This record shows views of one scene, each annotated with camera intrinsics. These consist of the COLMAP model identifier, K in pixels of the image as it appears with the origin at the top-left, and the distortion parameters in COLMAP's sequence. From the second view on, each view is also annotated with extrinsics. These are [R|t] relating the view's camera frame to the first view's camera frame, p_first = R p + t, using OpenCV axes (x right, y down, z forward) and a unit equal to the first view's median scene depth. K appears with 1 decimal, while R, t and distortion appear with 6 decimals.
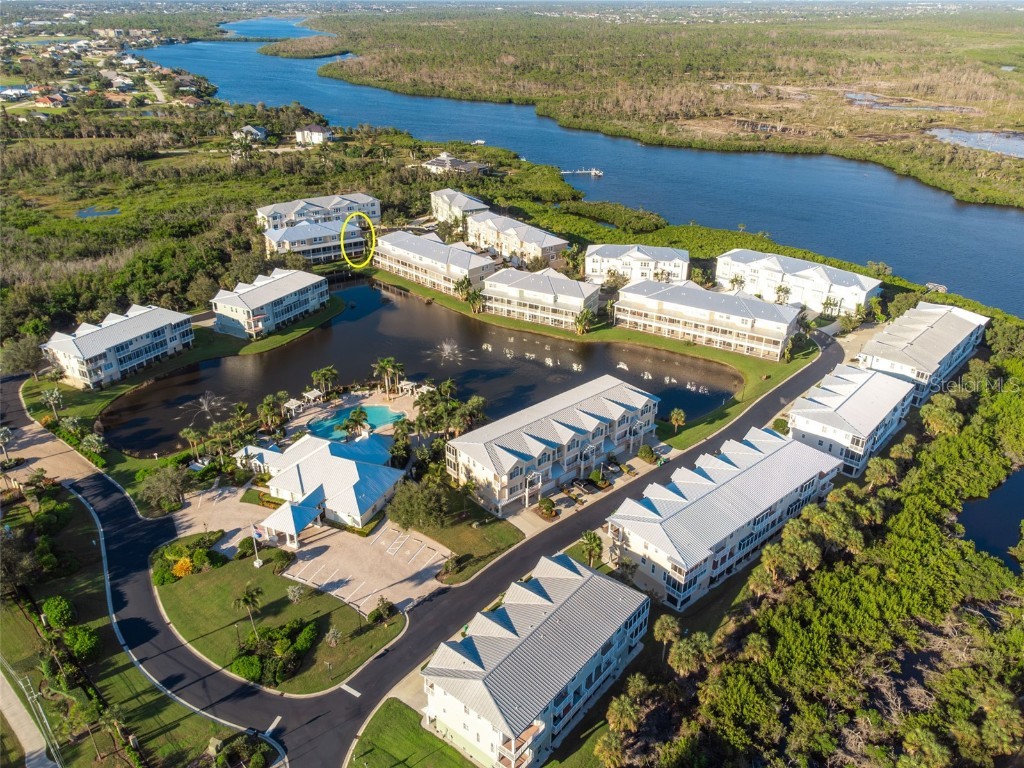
lens RADIAL K [[783.6, 0, 512.6], [0, 783.6, 362.5], [0, 0, 1]] dist [0.030794, -0.003351]
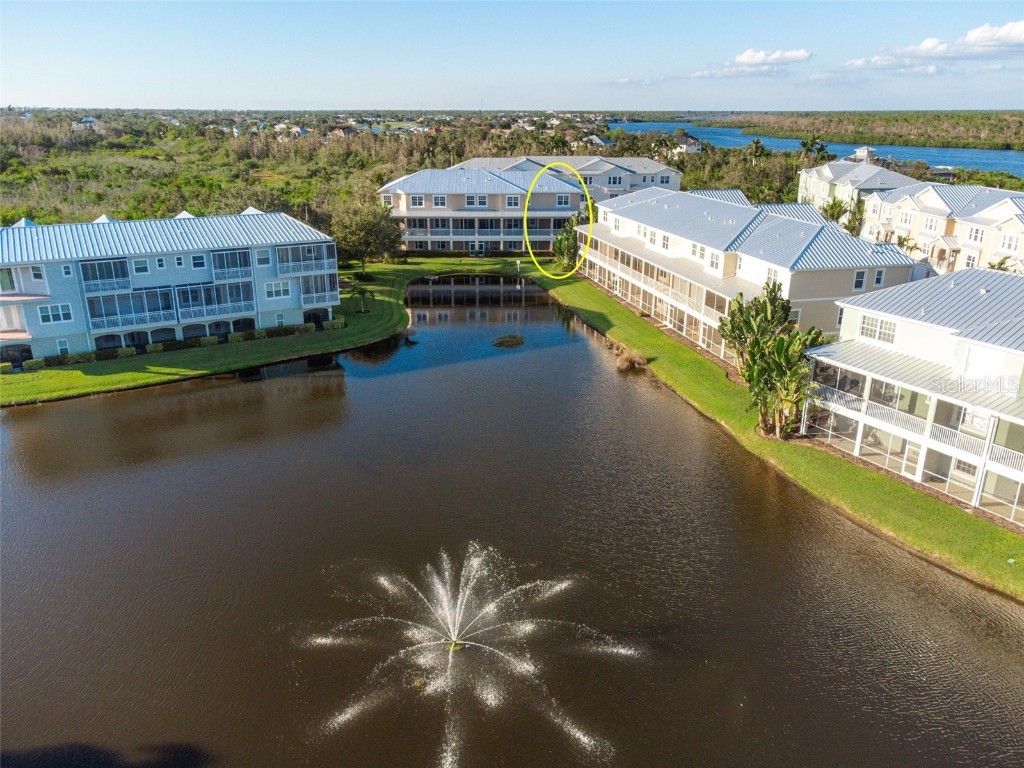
lens RADIAL K [[766.8, 0, 512.0], [0, 766.8, 384.0], [0, 0, 1]] dist [0.015335, -0.003217]
pose [[0.850625, 0.175439, -0.495639, -0.003119], [-0.226477, 0.973010, -0.044272, -0.047921], [0.474495, 0.149910, 0.867399, 0.724516]]
